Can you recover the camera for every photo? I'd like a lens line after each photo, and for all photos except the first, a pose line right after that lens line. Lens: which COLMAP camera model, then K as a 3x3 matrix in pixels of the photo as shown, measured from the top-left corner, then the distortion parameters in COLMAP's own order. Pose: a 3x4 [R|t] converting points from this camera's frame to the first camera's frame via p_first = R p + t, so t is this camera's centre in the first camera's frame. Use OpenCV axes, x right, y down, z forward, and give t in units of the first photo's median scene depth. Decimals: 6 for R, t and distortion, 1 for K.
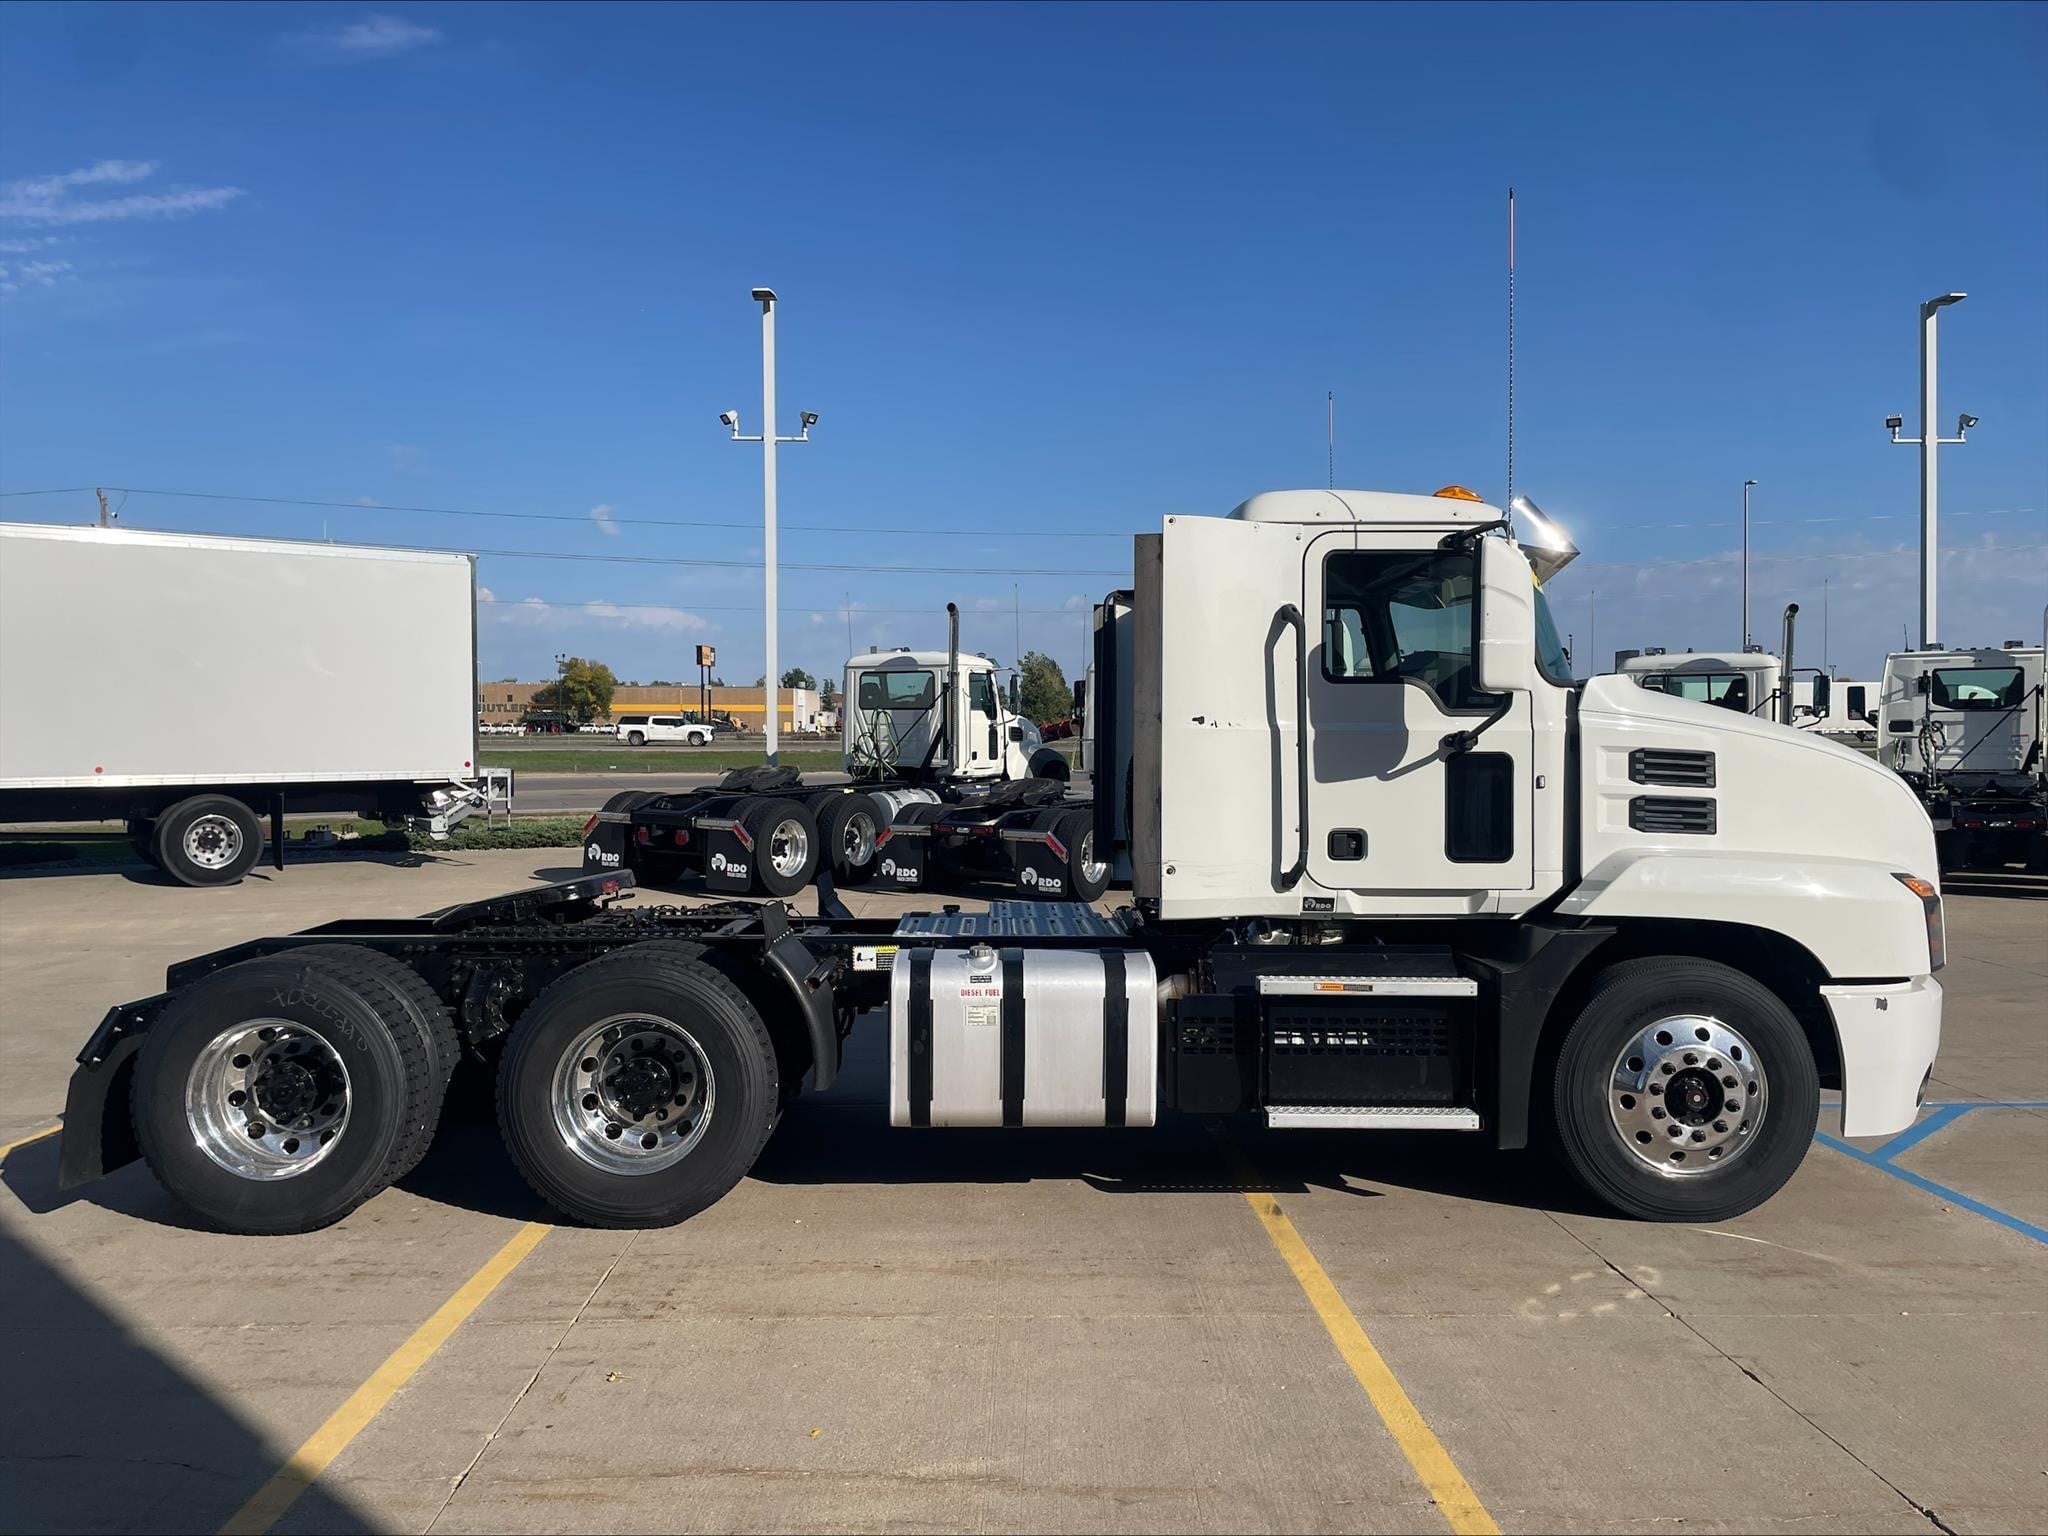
lens RADIAL K [[1534.2, 0, 1011.8], [0, 1534.2, 770.6], [0, 0, 1]] dist [0.072277, -0.081717]
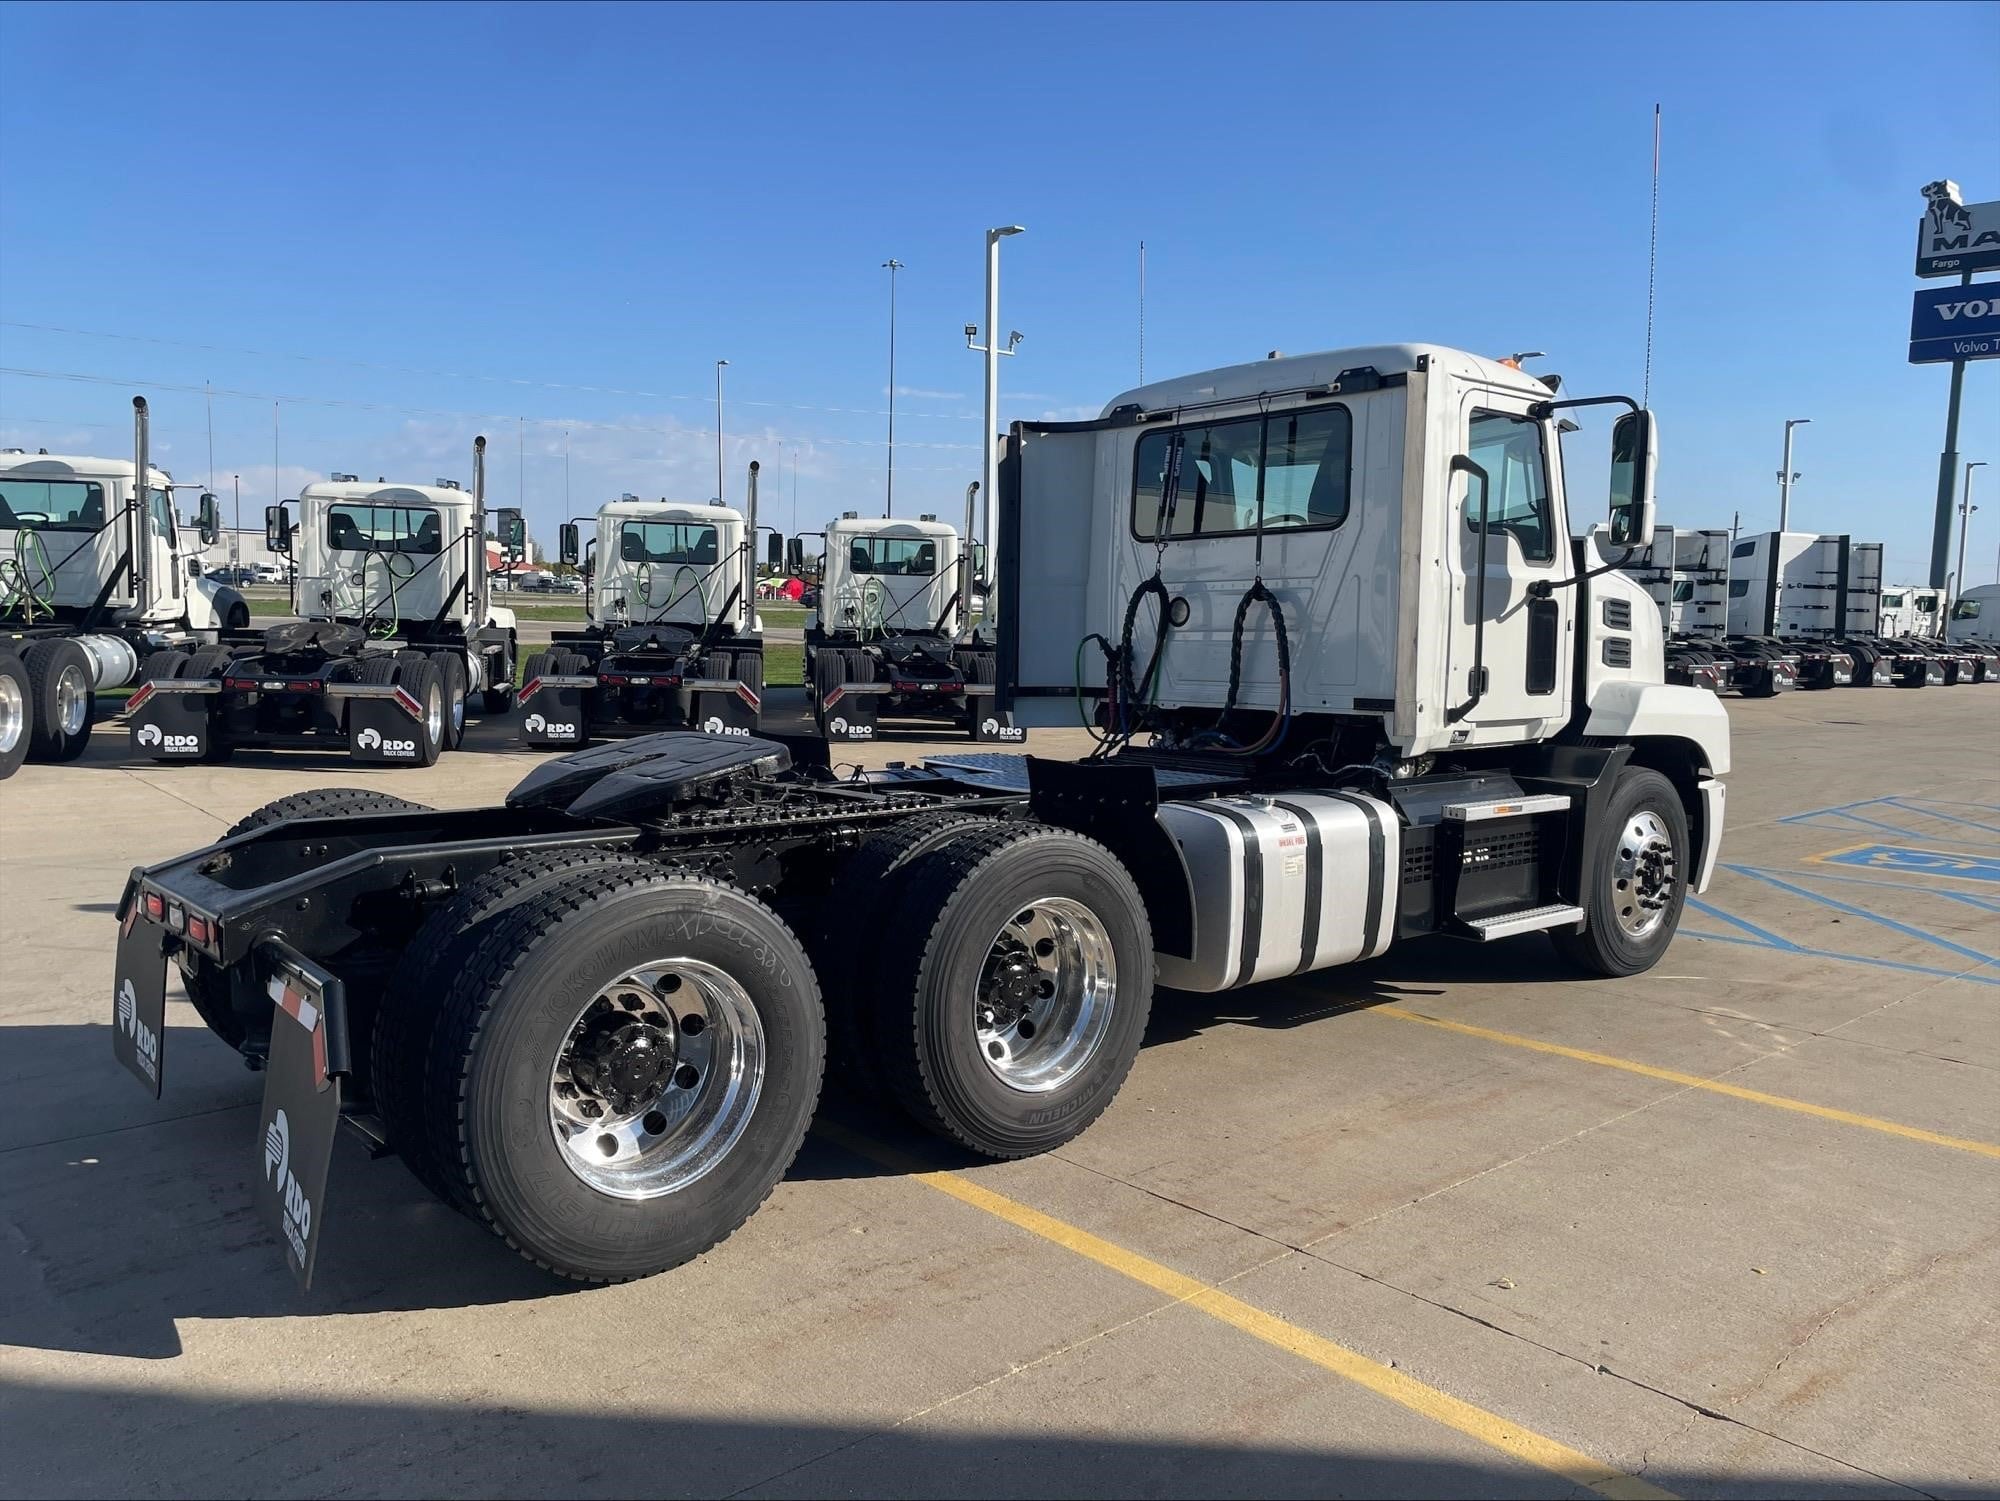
lens RADIAL K [[1498.3, 0, 991.2], [0, 1498.3, 763.0], [0, 0, 1]] dist [0.072277, -0.081717]
pose [[0.768344, -0.048385, 0.638206, -0.759348], [-0.010281, 0.996077, 0.087893, 0.015226], [-0.639955, -0.074093, 0.764832, 0.405286]]
